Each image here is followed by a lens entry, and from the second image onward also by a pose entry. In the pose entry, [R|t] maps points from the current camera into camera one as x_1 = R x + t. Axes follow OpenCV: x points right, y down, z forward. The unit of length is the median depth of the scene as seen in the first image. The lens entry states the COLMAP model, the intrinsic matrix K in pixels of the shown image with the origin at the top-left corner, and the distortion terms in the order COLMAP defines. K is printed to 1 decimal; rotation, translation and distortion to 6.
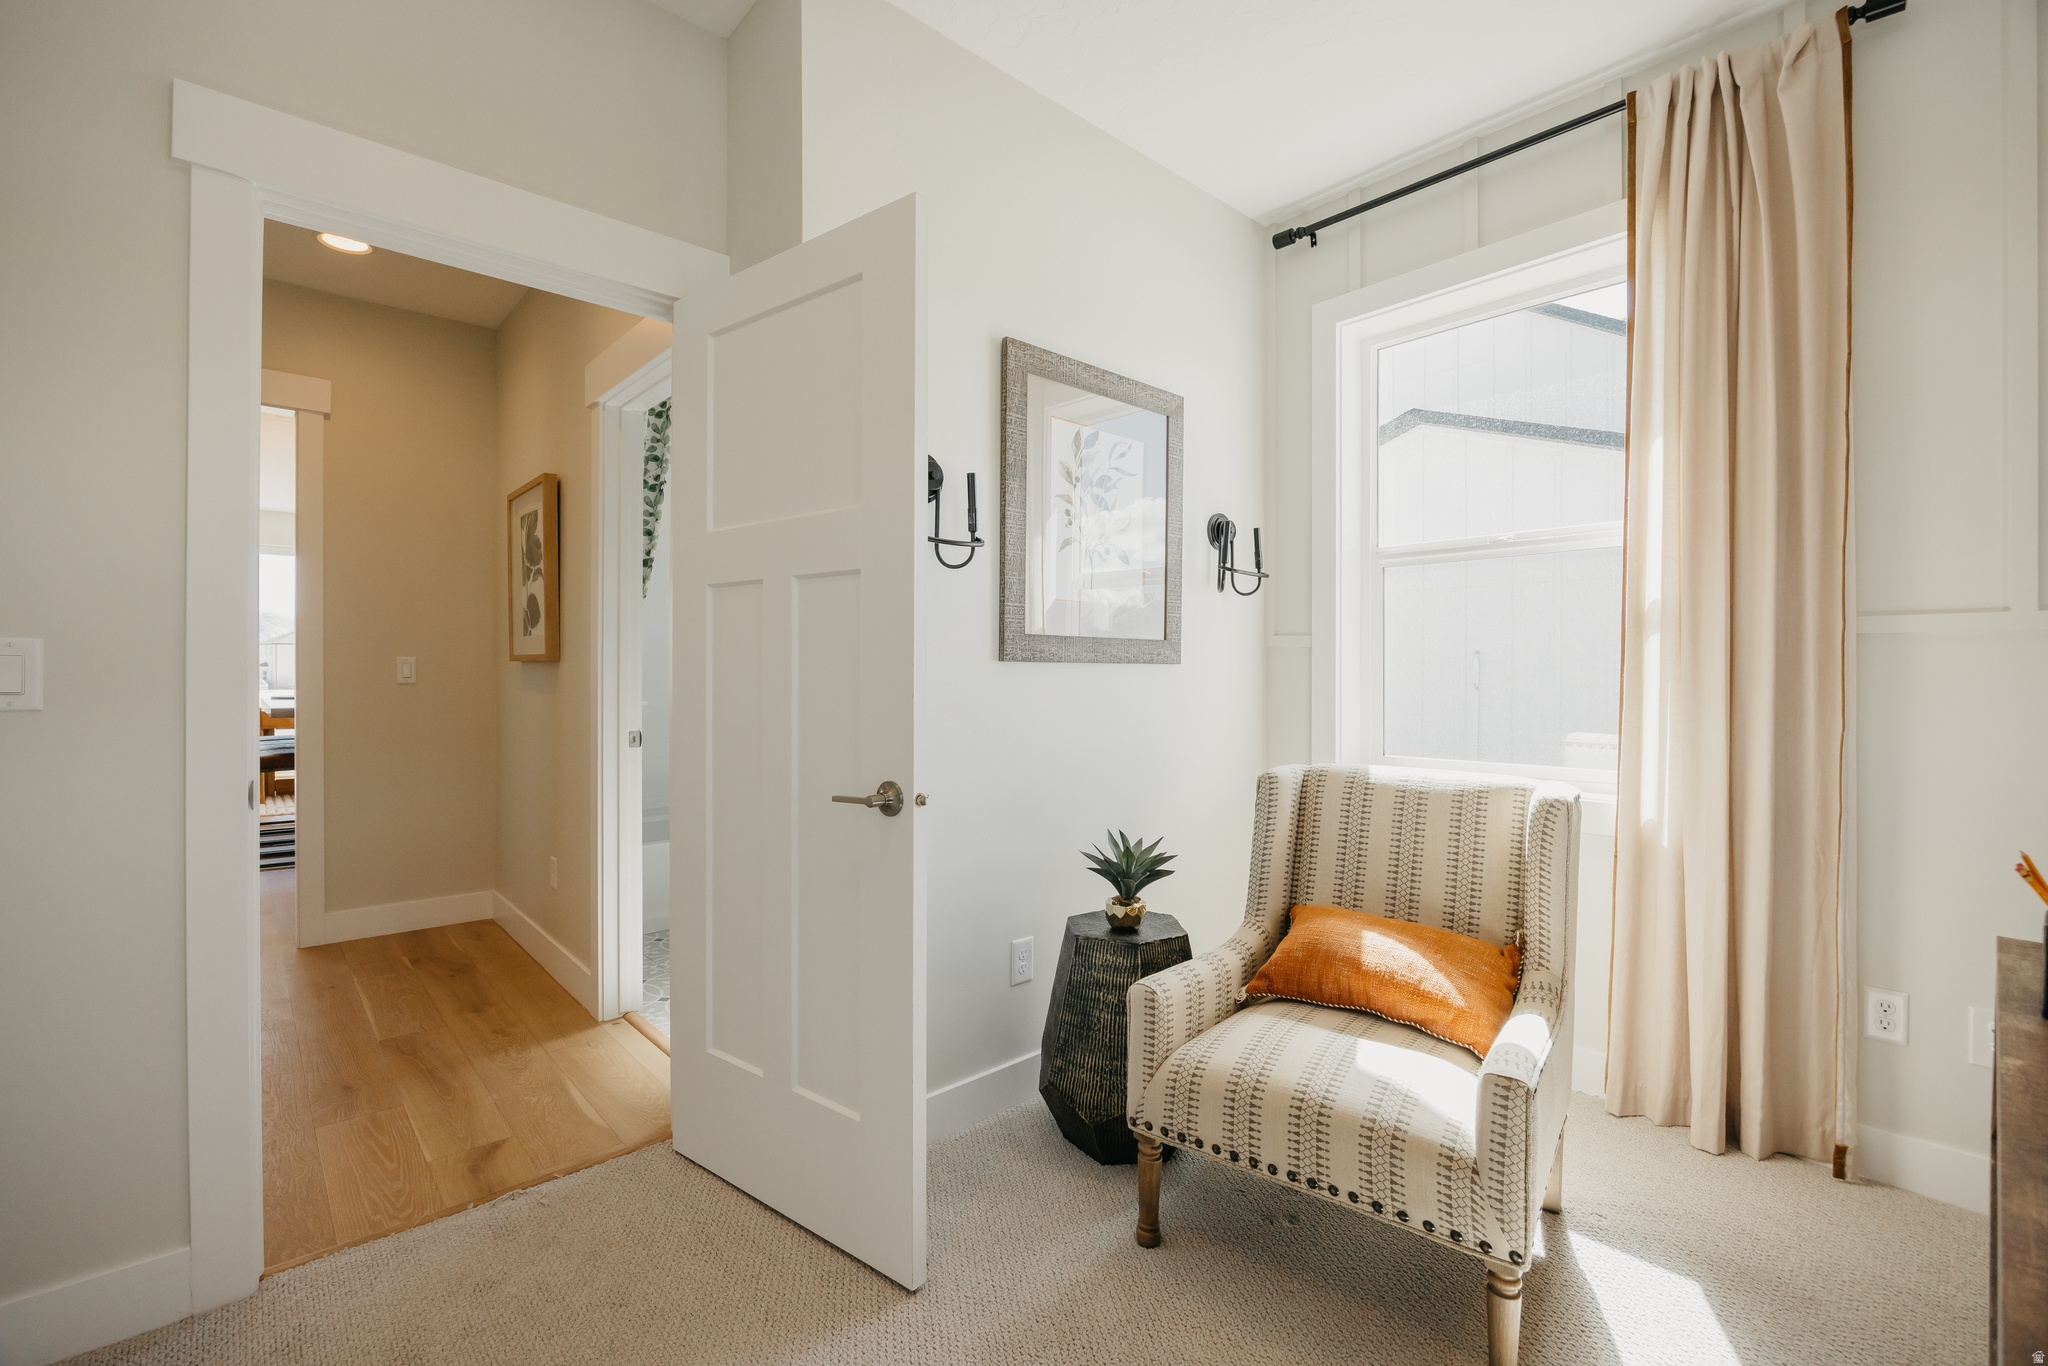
lens RADIAL K [[880.2, 0, 1017.3], [0, 880.2, 684.2], [0, 0, 1]] dist [-0.003129, -0.000303]
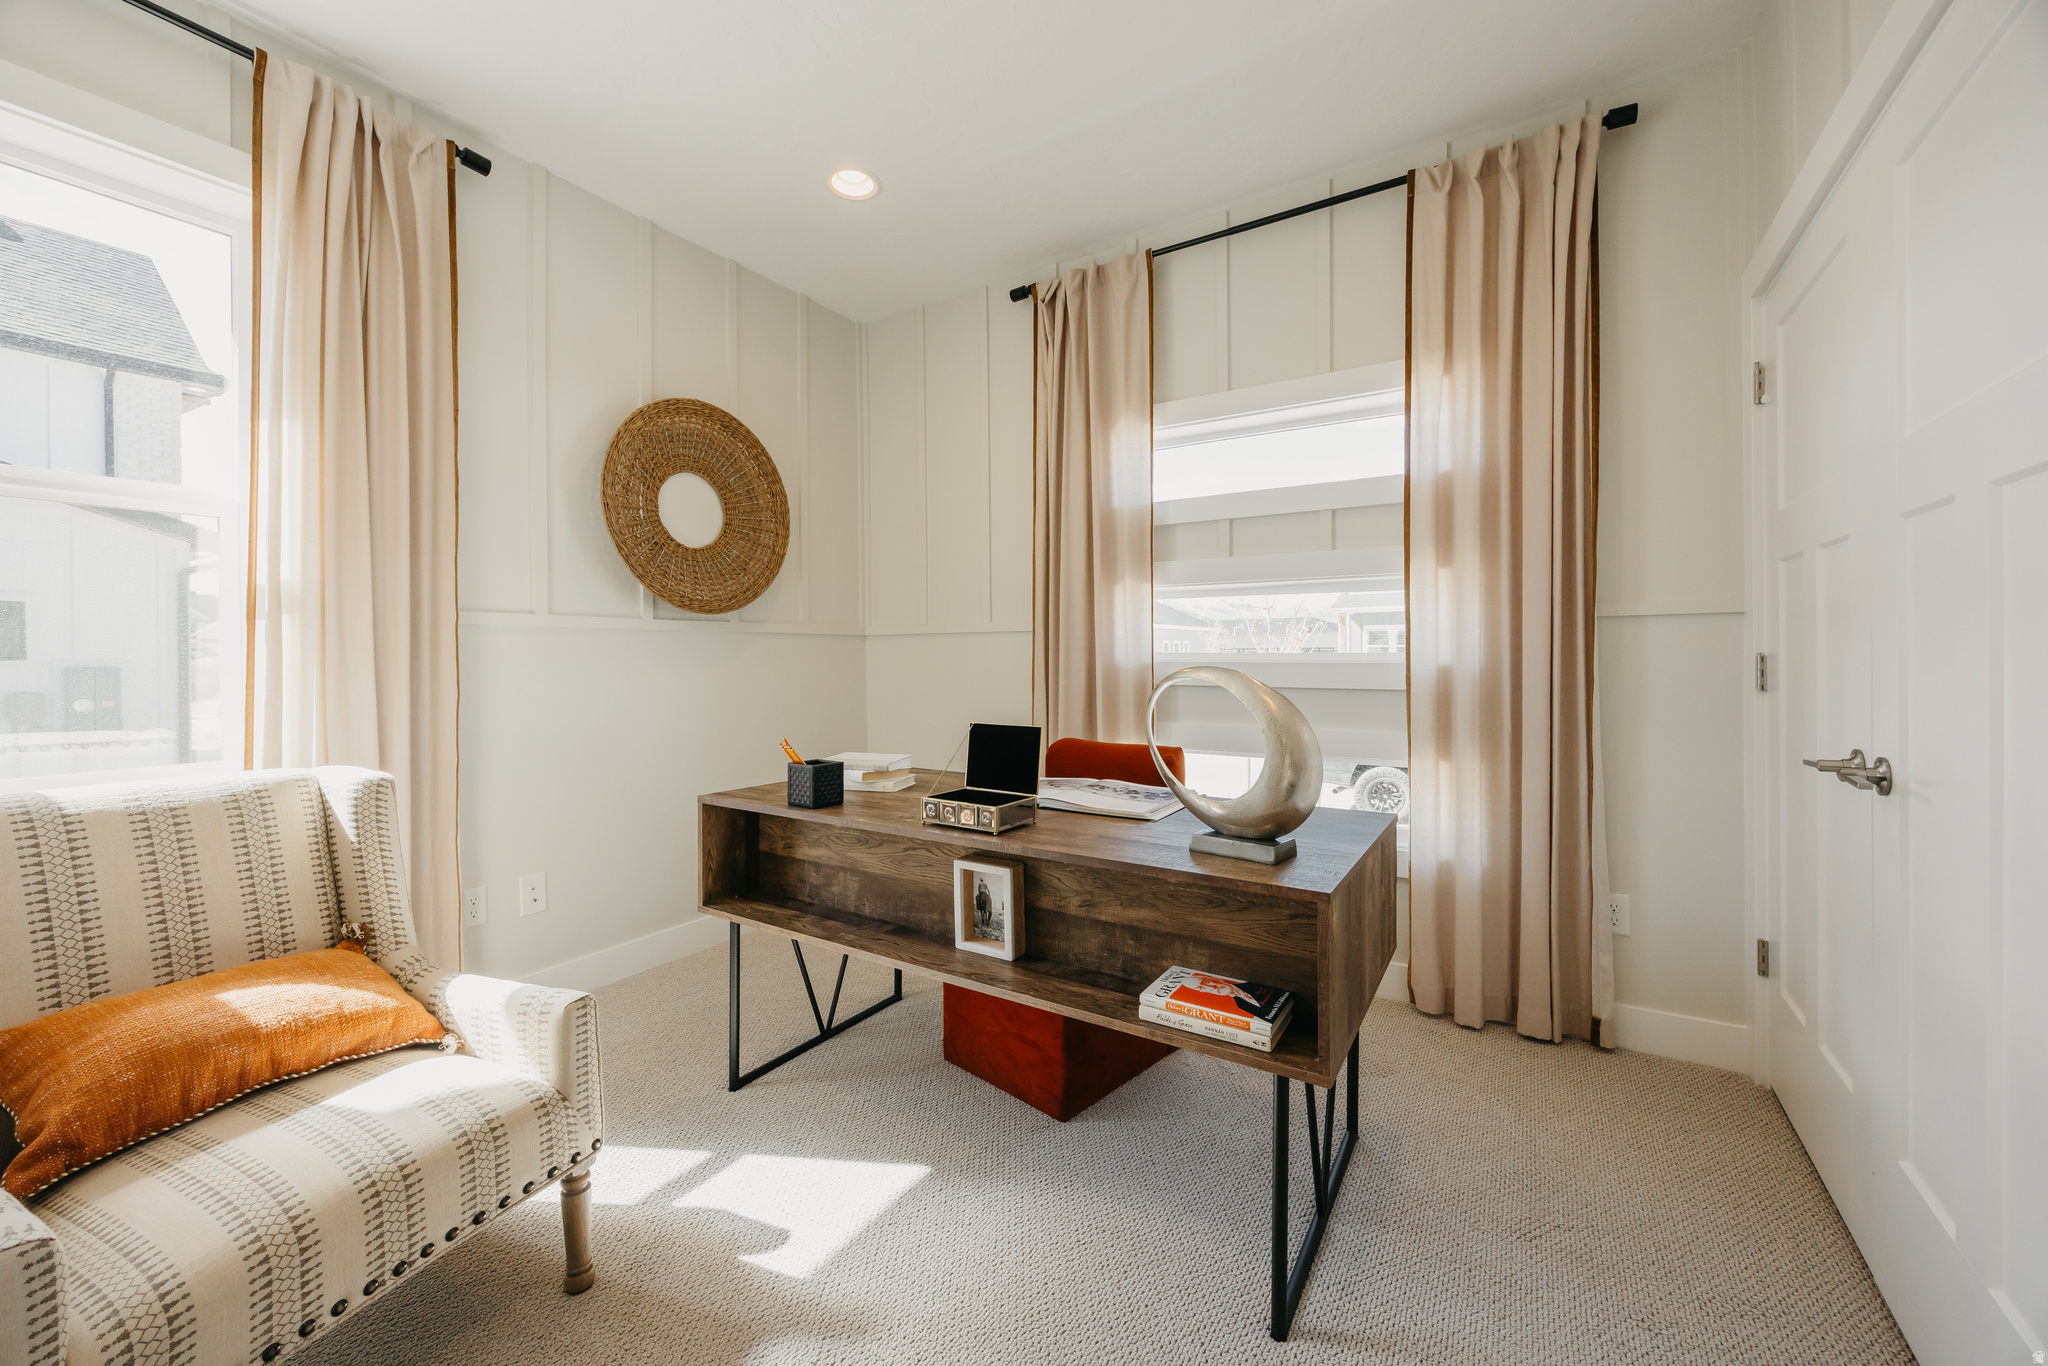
lens RADIAL K [[821.0, 0, 1019.3], [0, 821.0, 667.9], [0, 0, 1]] dist [0.002280, 0.000591]
pose [[-0.266831, -0.010765, 0.963683, -0.485317], [0.022939, 0.999583, 0.017518, 0.006491], [-0.963470, 0.026781, -0.266473, 0.555175]]
